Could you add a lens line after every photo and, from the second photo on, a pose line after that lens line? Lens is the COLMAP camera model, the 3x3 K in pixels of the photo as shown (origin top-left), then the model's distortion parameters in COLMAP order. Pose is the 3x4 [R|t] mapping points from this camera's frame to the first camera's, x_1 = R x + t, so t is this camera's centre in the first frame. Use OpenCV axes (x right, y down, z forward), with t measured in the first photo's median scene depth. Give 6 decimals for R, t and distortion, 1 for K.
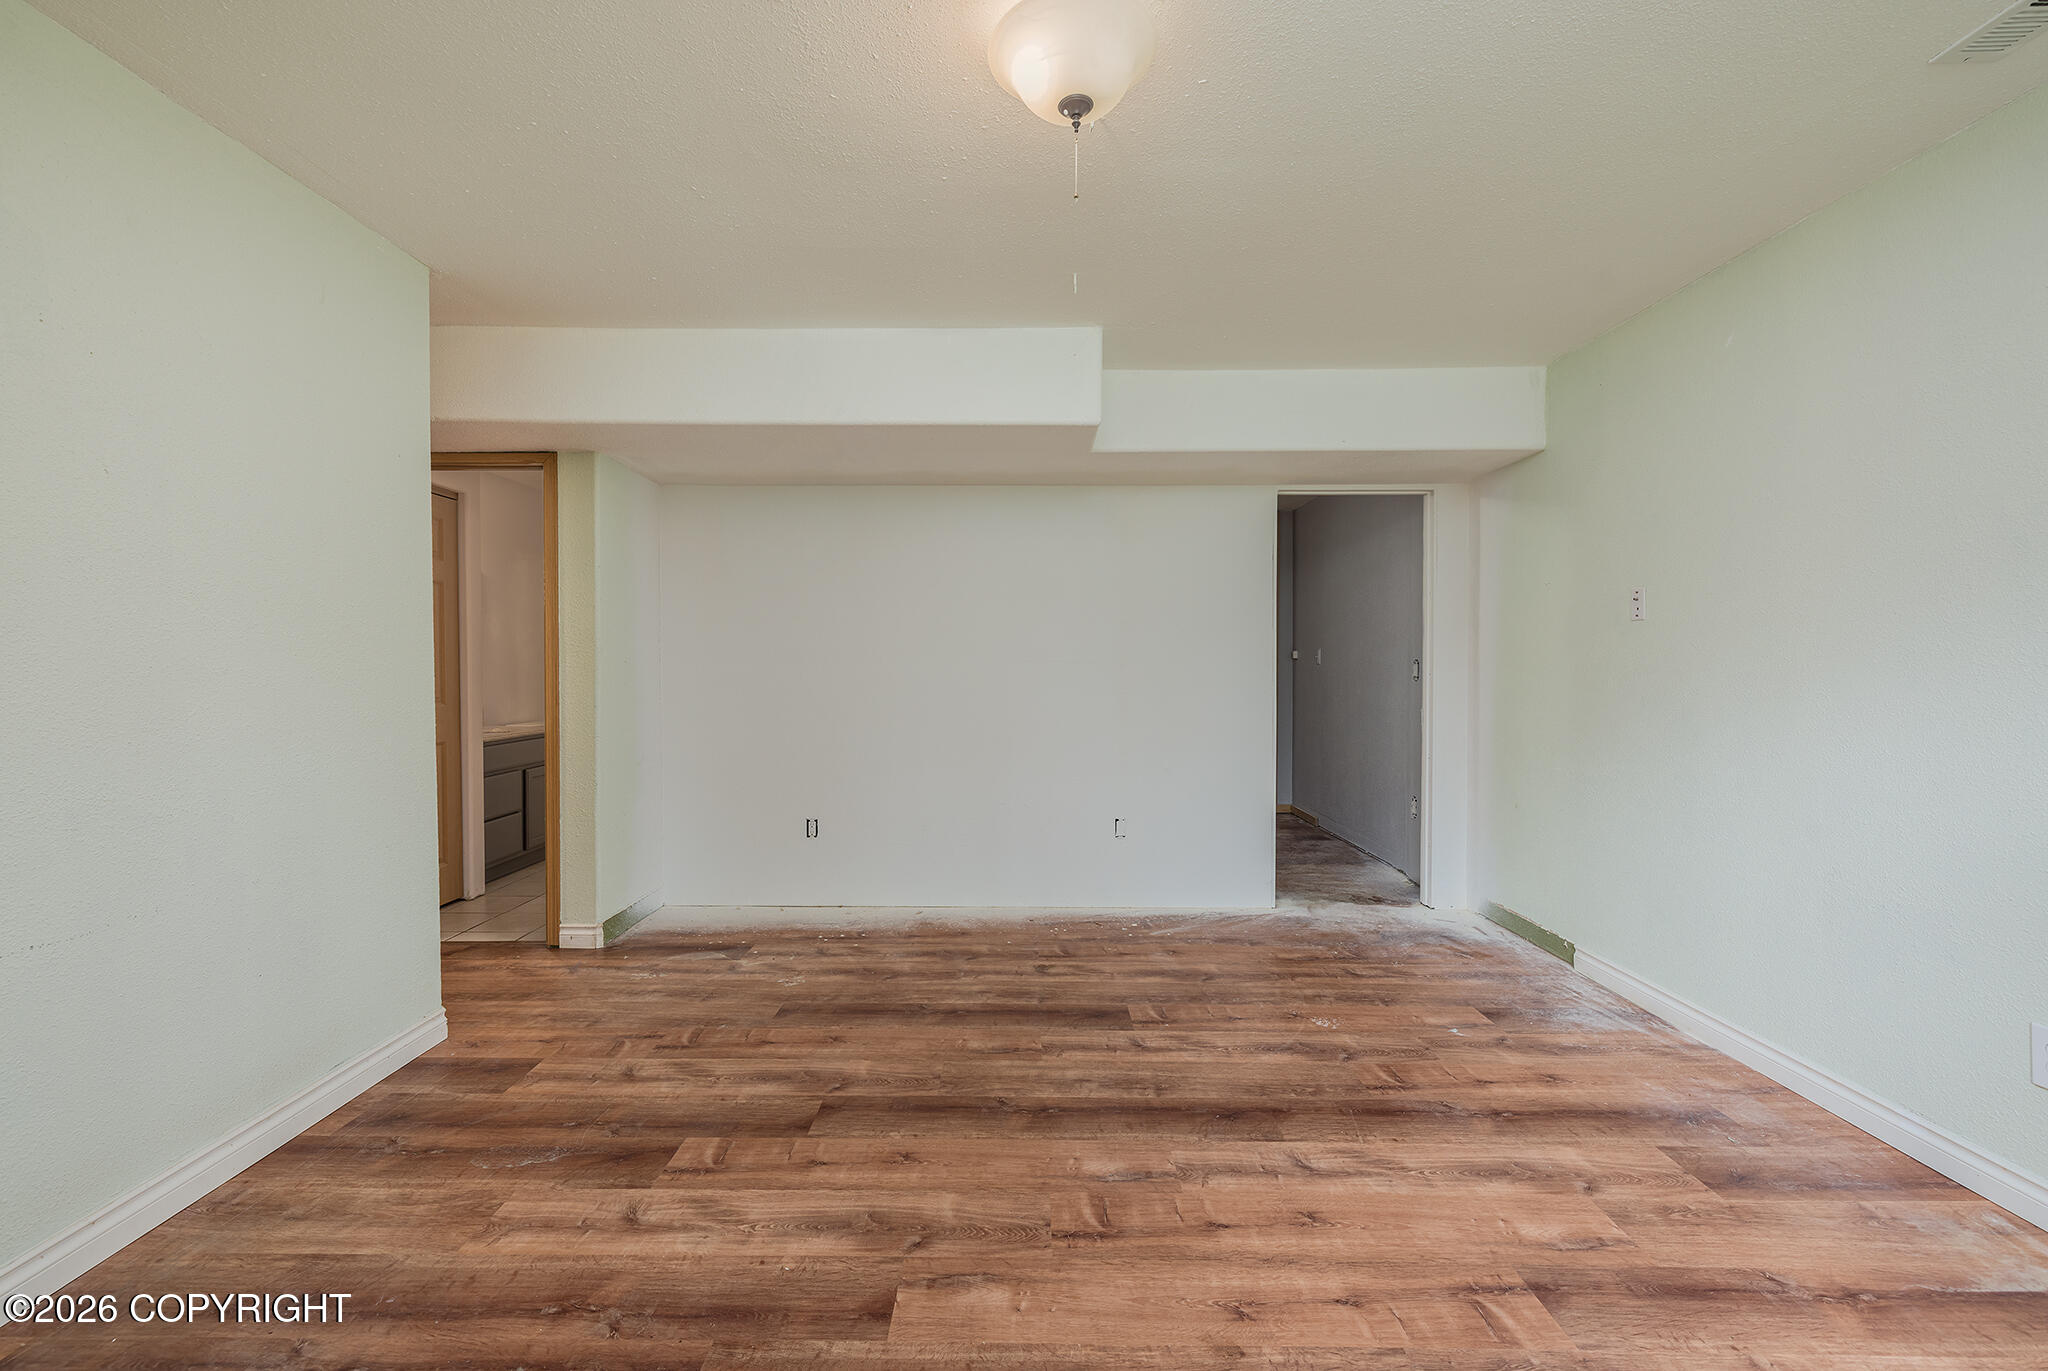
lens RADIAL K [[861.1, 0, 1015.2], [0, 861.1, 682.9], [0, 0, 1]] dist [-0.035221, -0.001095]
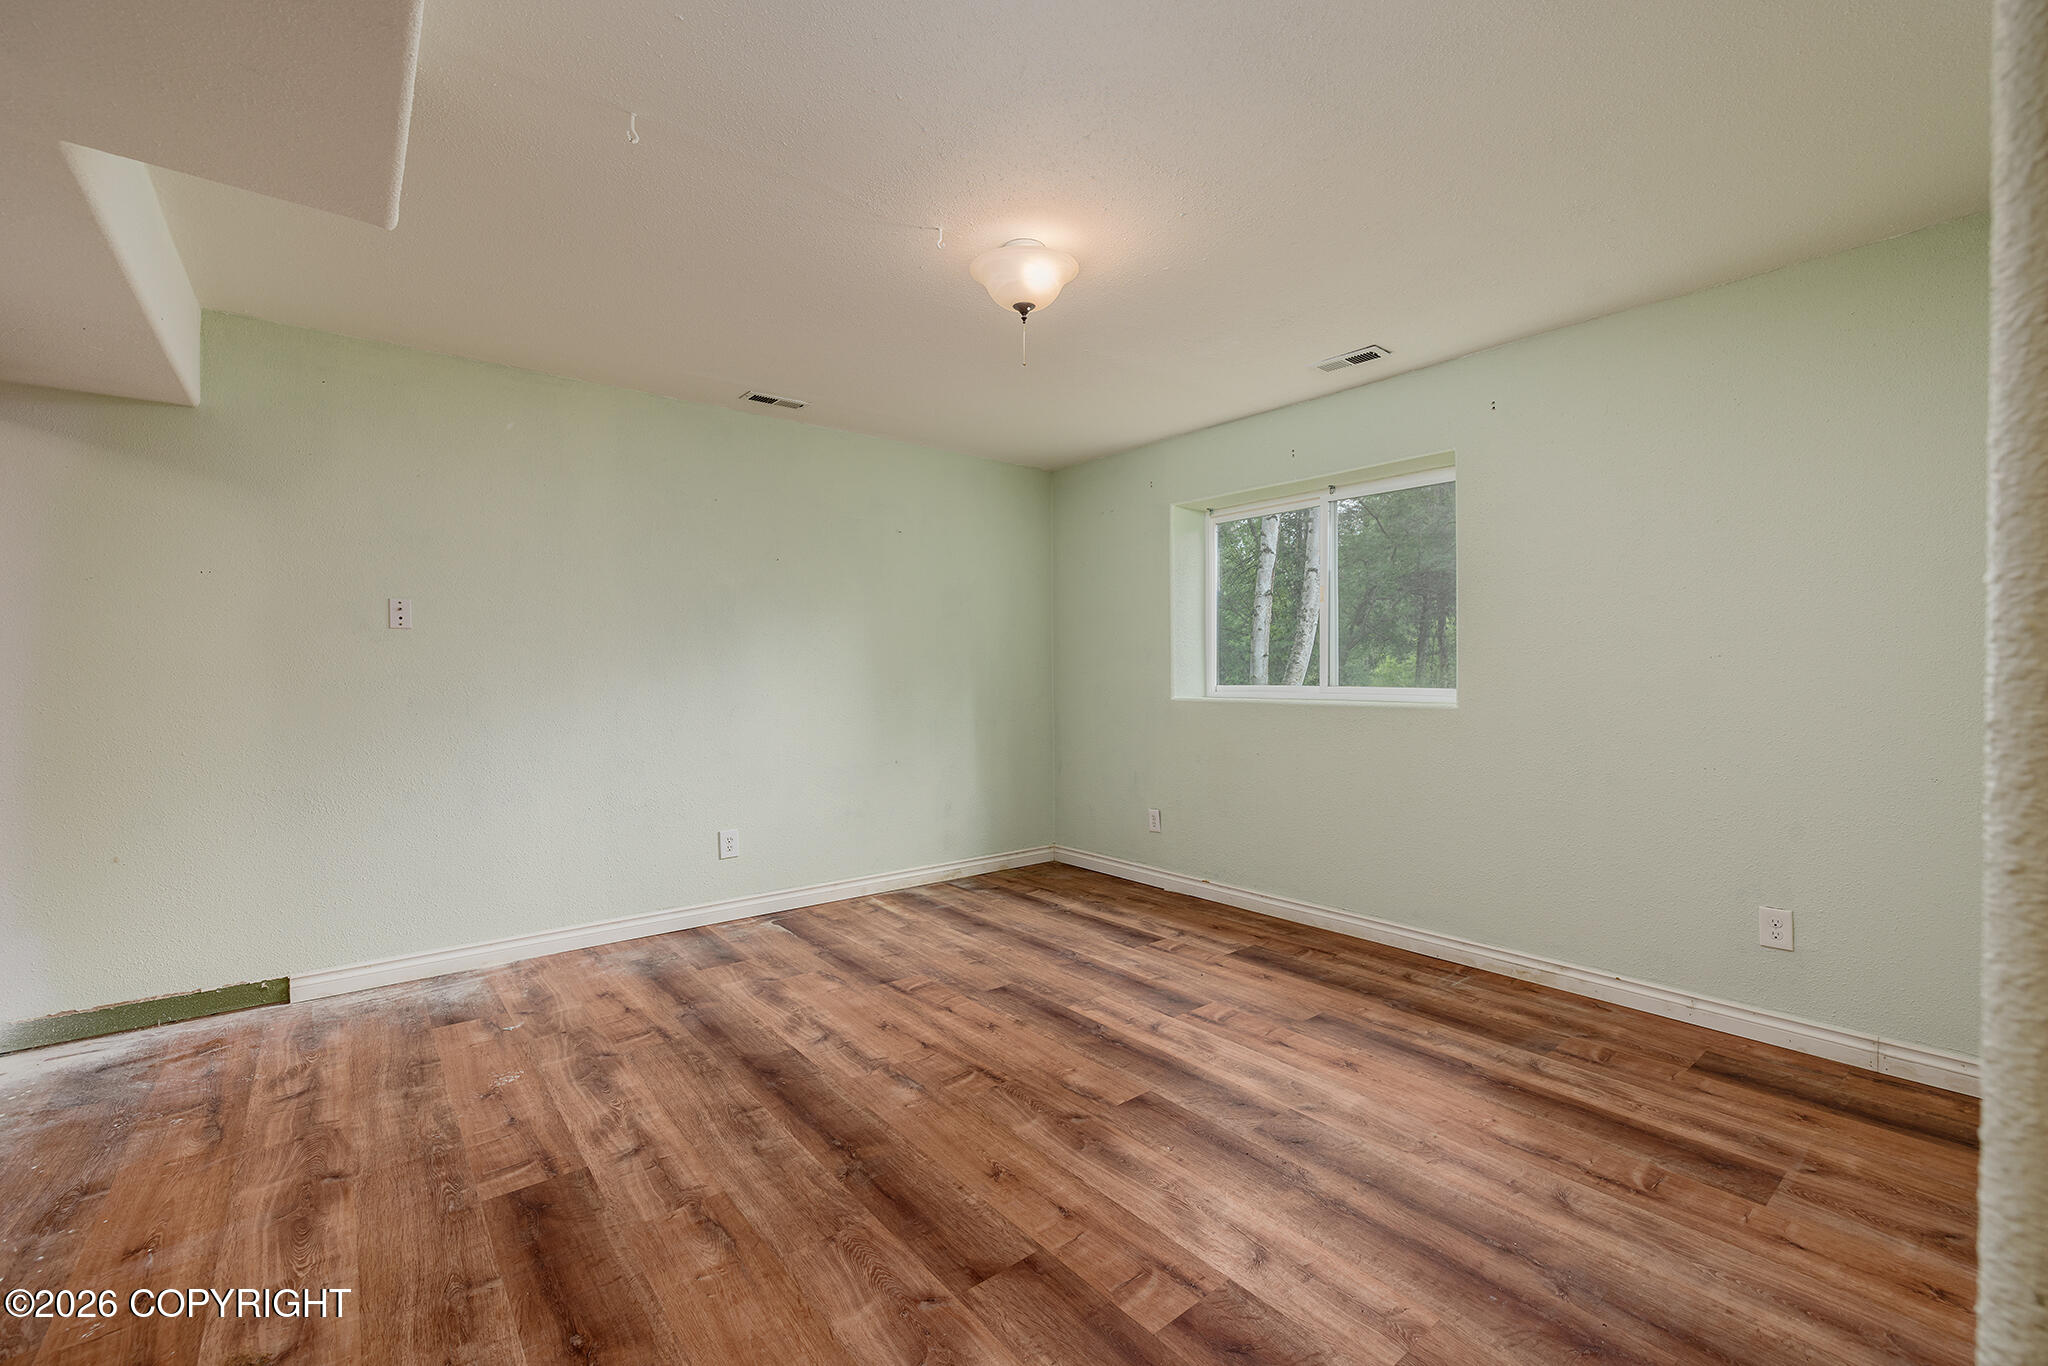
lens RADIAL K [[861.1, 0, 1018.6], [0, 861.1, 675.5], [0, 0, 1]] dist [-0.035221, -0.001095]
pose [[-0.631232, -0.009297, 0.775538, -0.763296], [0.024606, 0.999185, 0.032005, -0.037074], [-0.775204, 0.039286, -0.630489, 1.343308]]
